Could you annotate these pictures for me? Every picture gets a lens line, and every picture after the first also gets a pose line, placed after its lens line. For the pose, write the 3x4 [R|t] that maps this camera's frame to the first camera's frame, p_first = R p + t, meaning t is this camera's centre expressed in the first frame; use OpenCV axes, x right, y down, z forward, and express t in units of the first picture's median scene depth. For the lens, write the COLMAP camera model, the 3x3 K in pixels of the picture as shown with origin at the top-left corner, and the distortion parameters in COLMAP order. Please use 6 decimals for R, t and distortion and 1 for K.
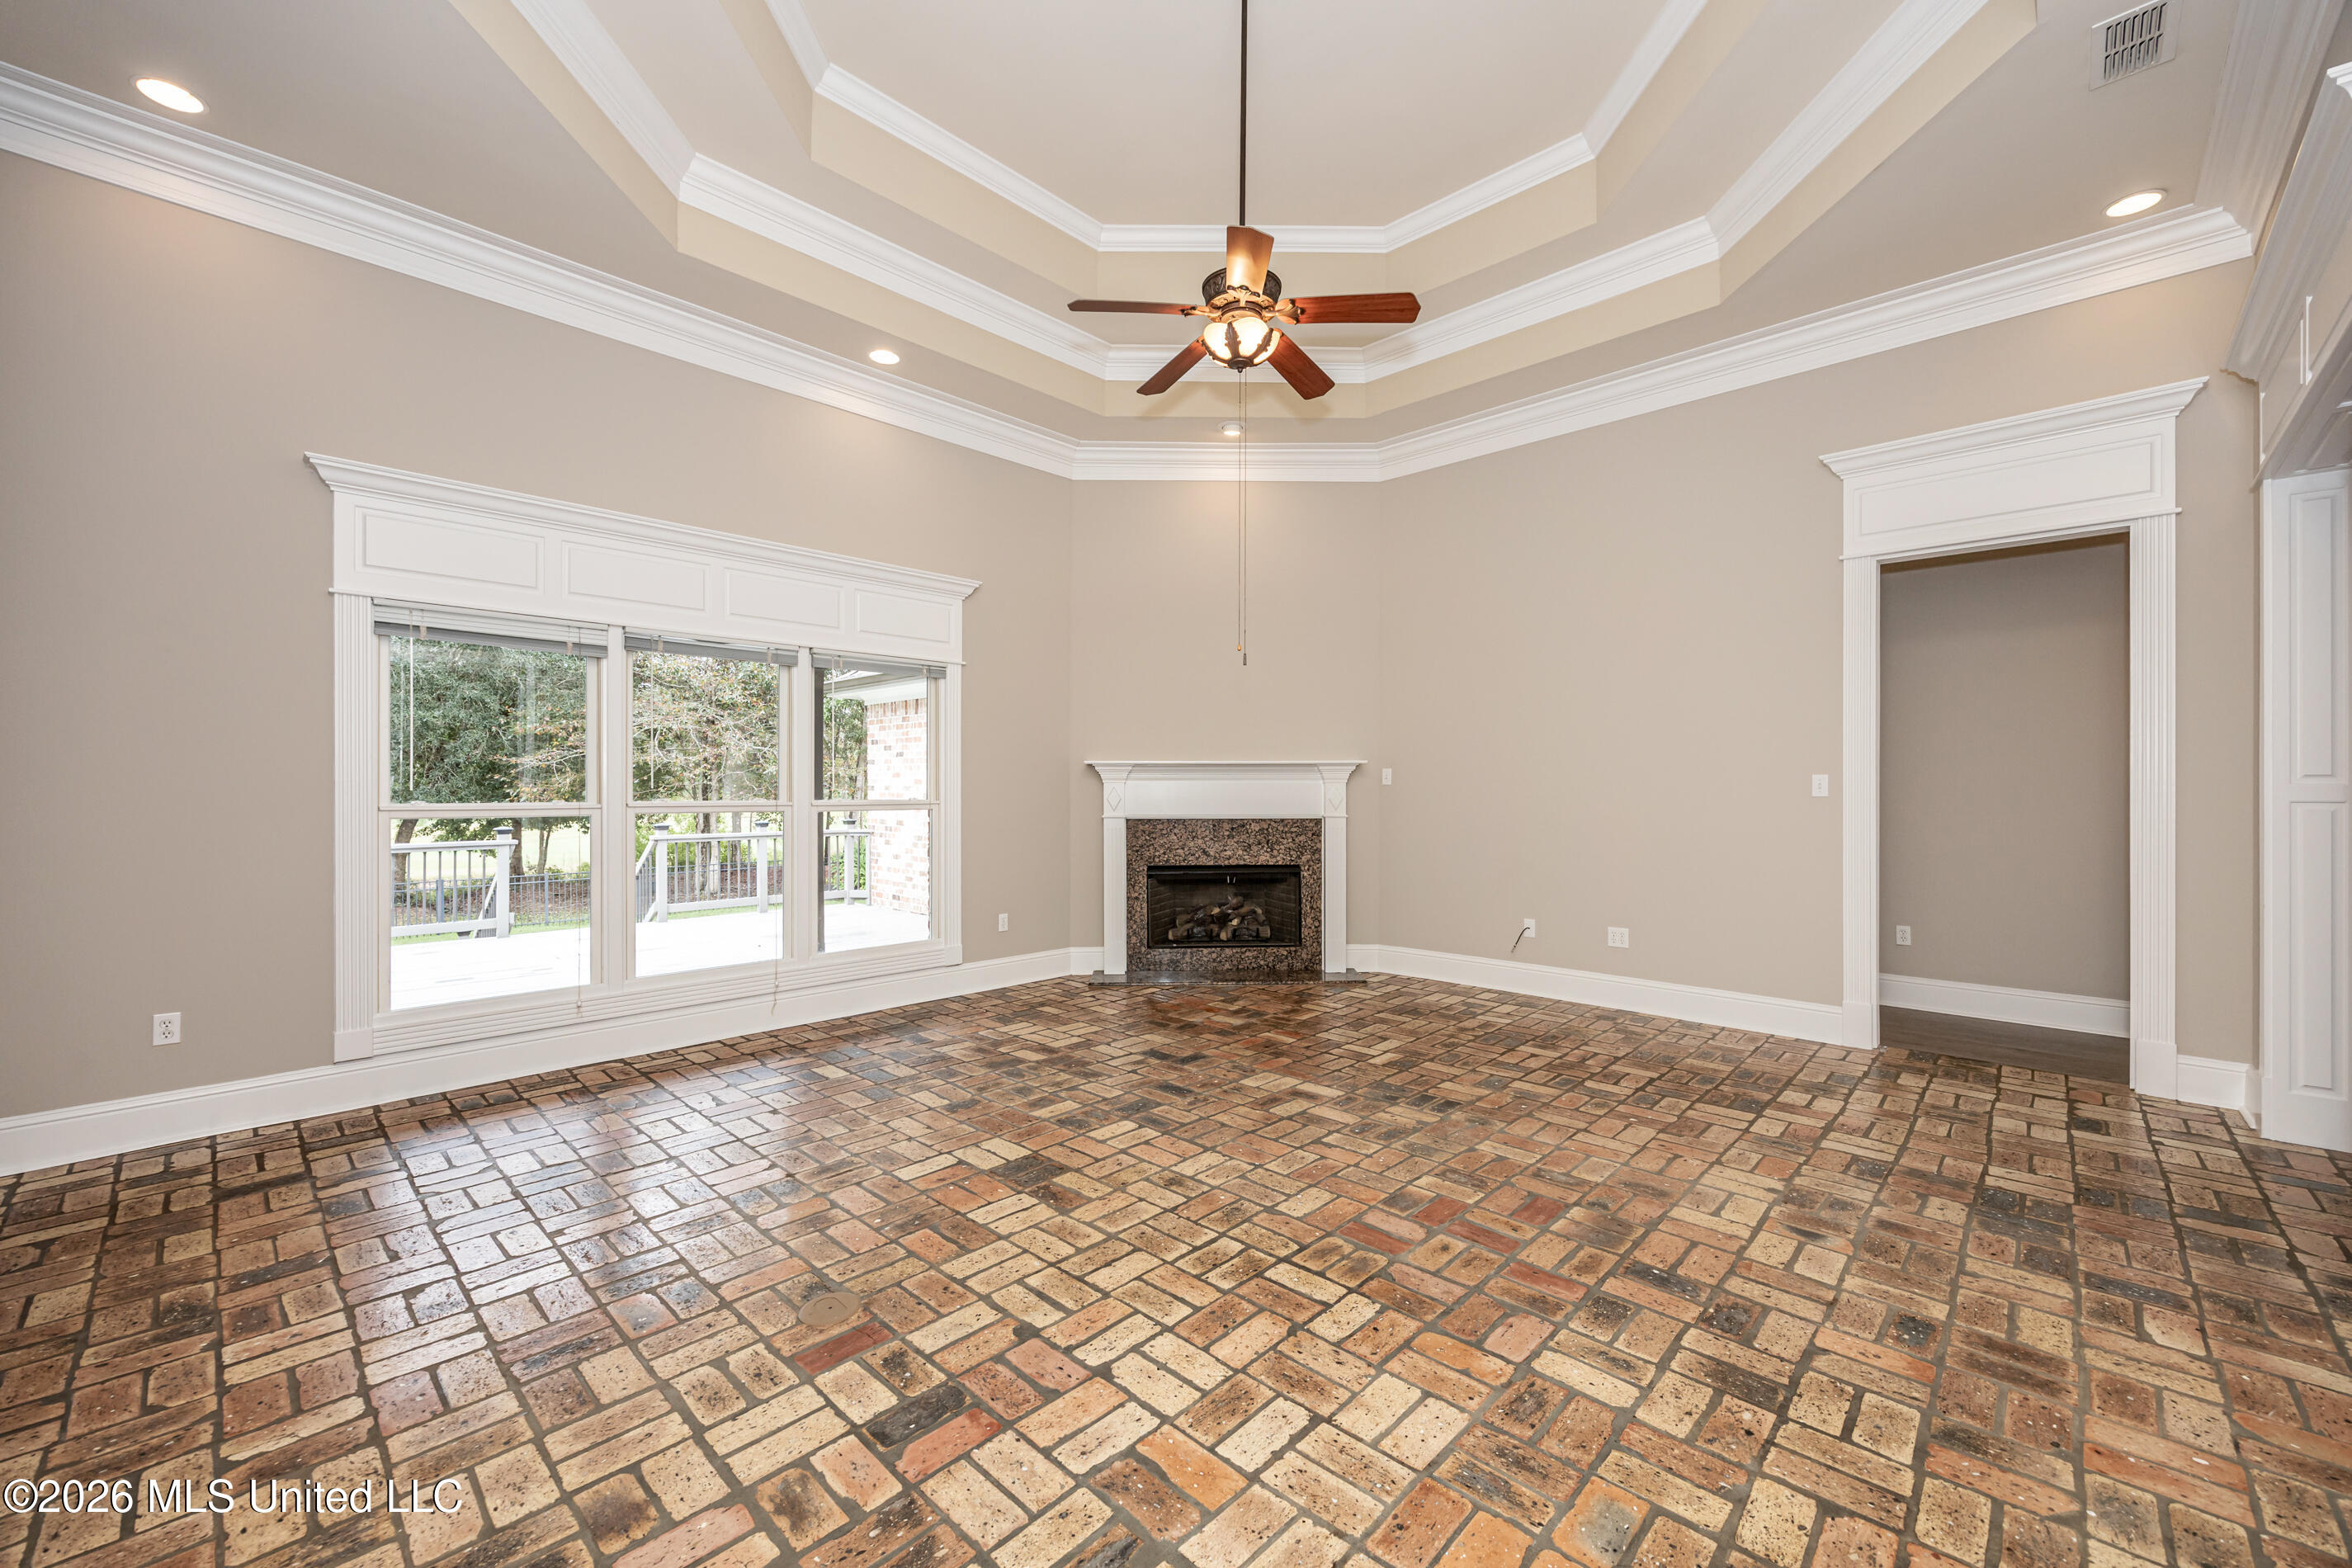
lens RADIAL K [[940.8, 0, 1230.1], [0, 940.8, 793.3], [0, 0, 1]] dist [-0.001572, -0.000379]
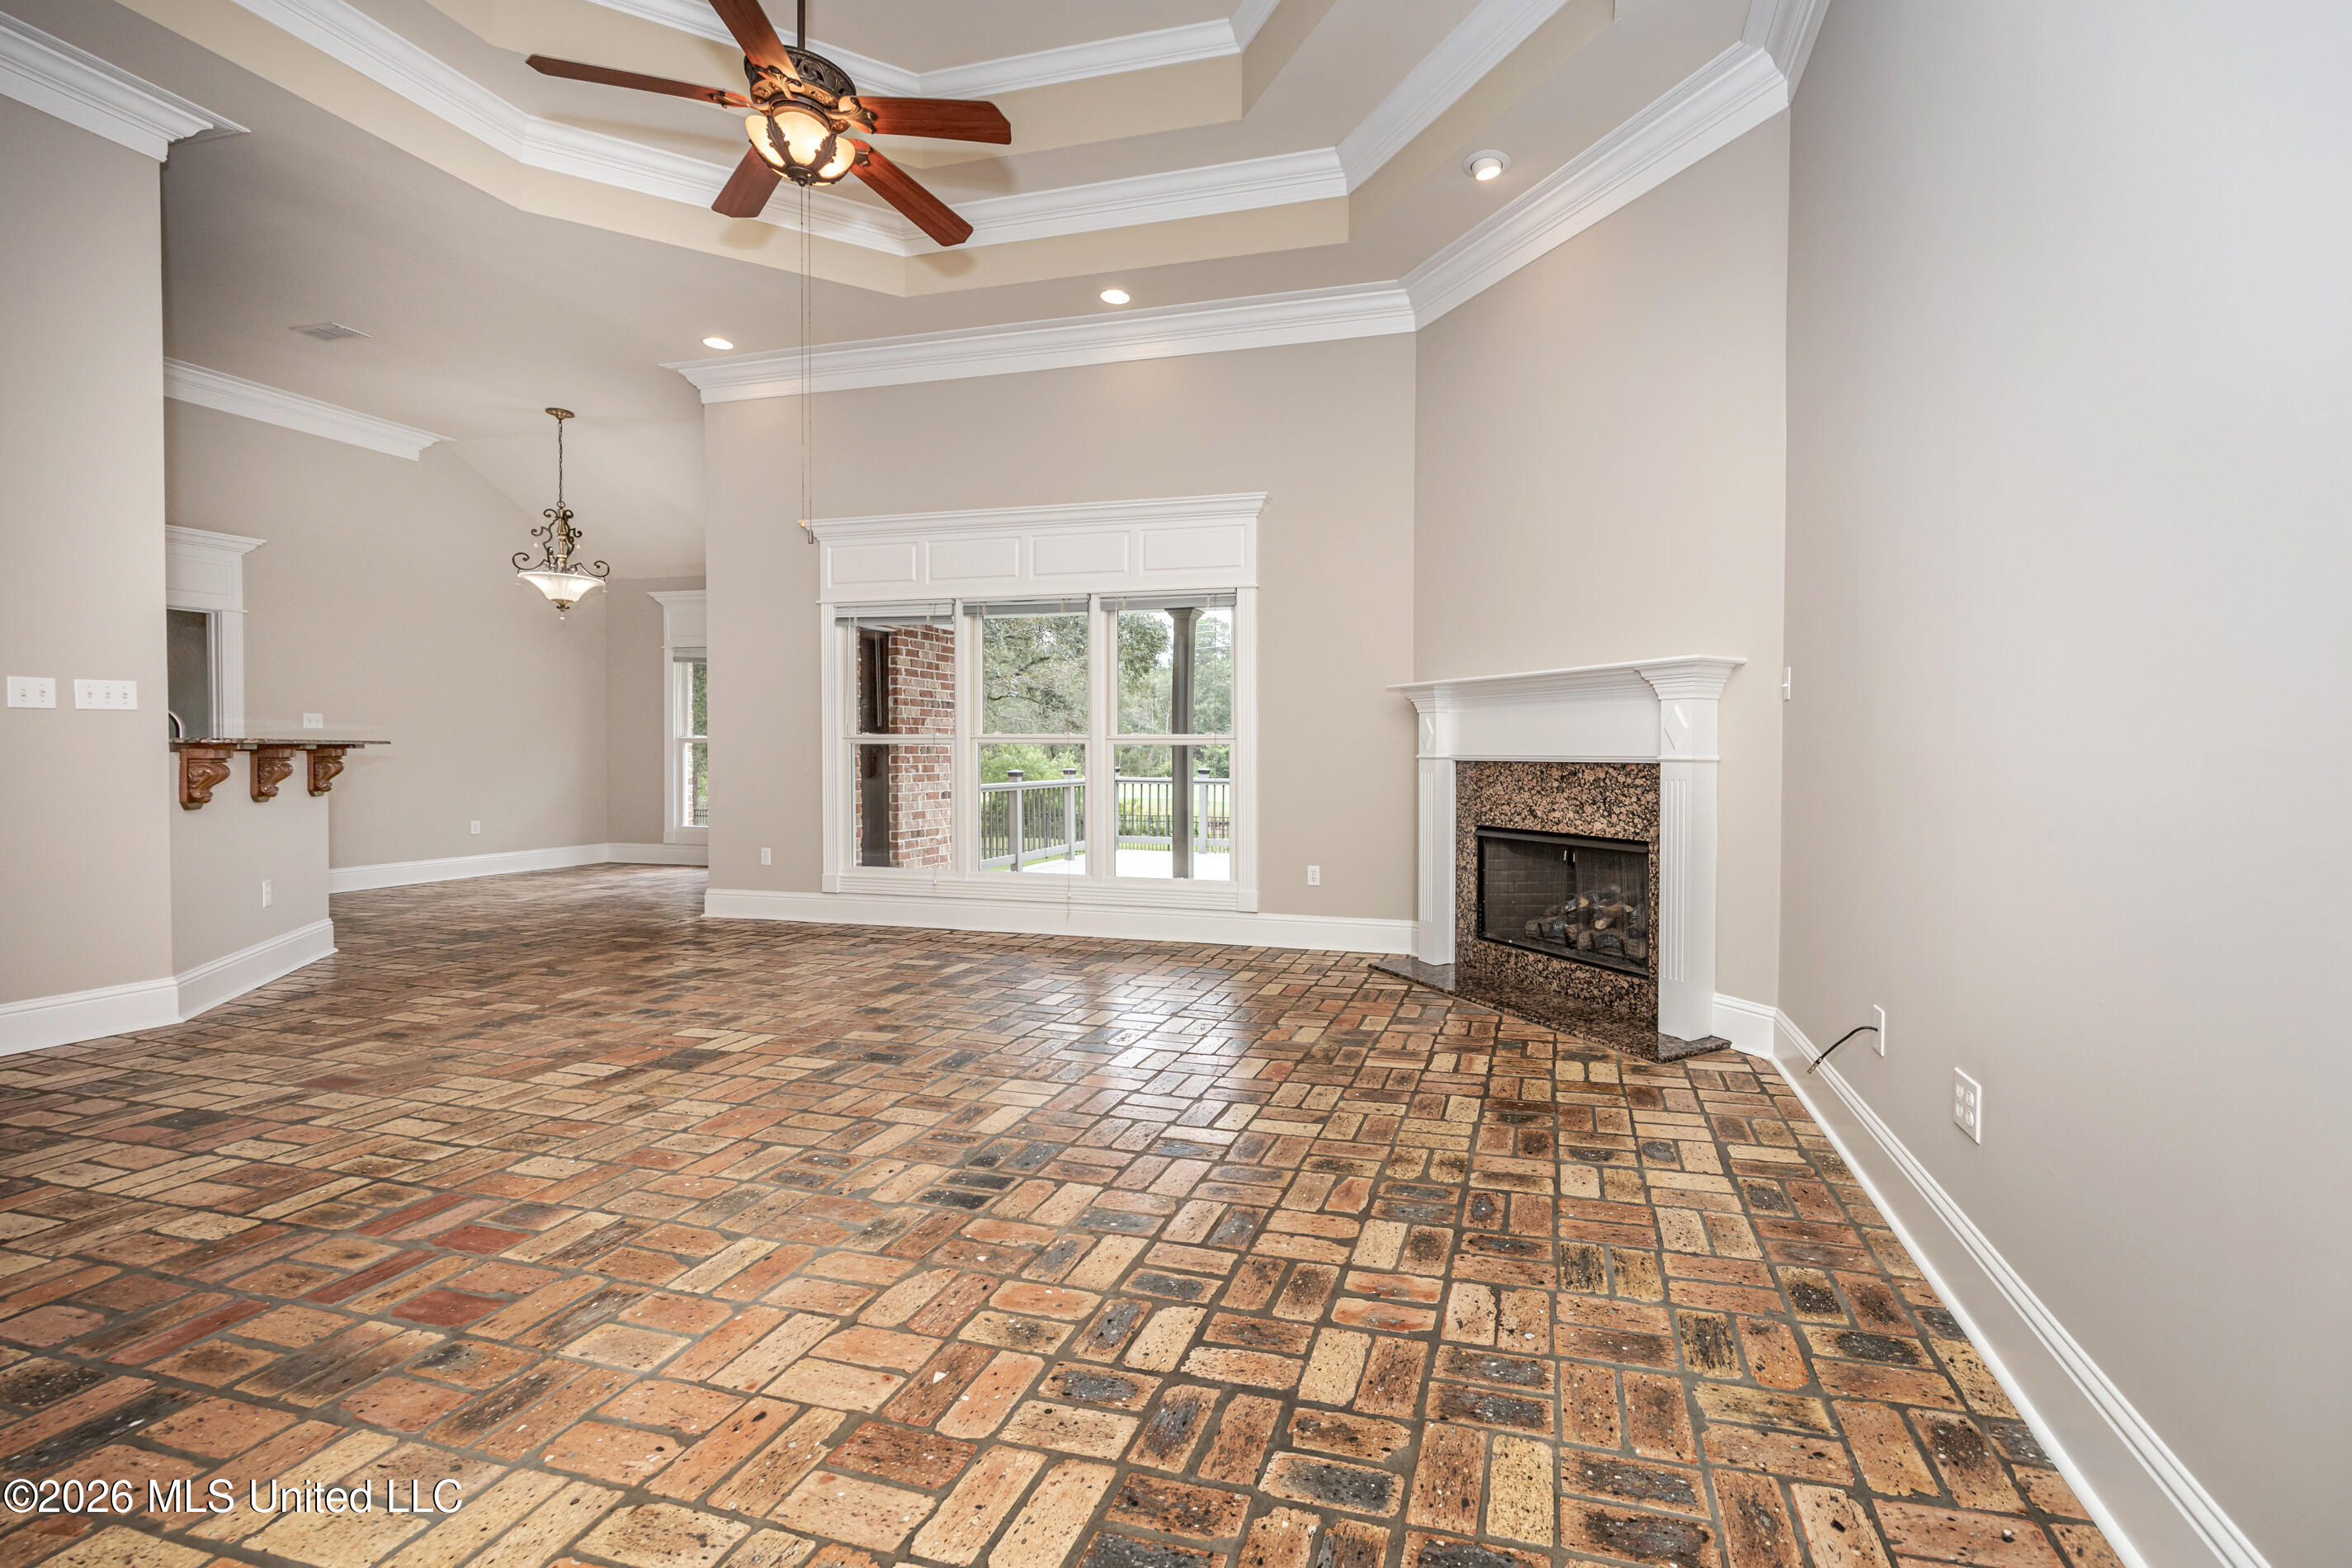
lens RADIAL K [[940.8, 0, 1158.6], [0, 940.8, 767.7], [0, 0, 1]] dist [-0.001572, -0.000379]
pose [[0.463590, 0.021123, -0.885798, 0.758204], [-0.006753, 0.999771, 0.020307, 0.033414], [0.886024, -0.003432, 0.463626, 0.760540]]
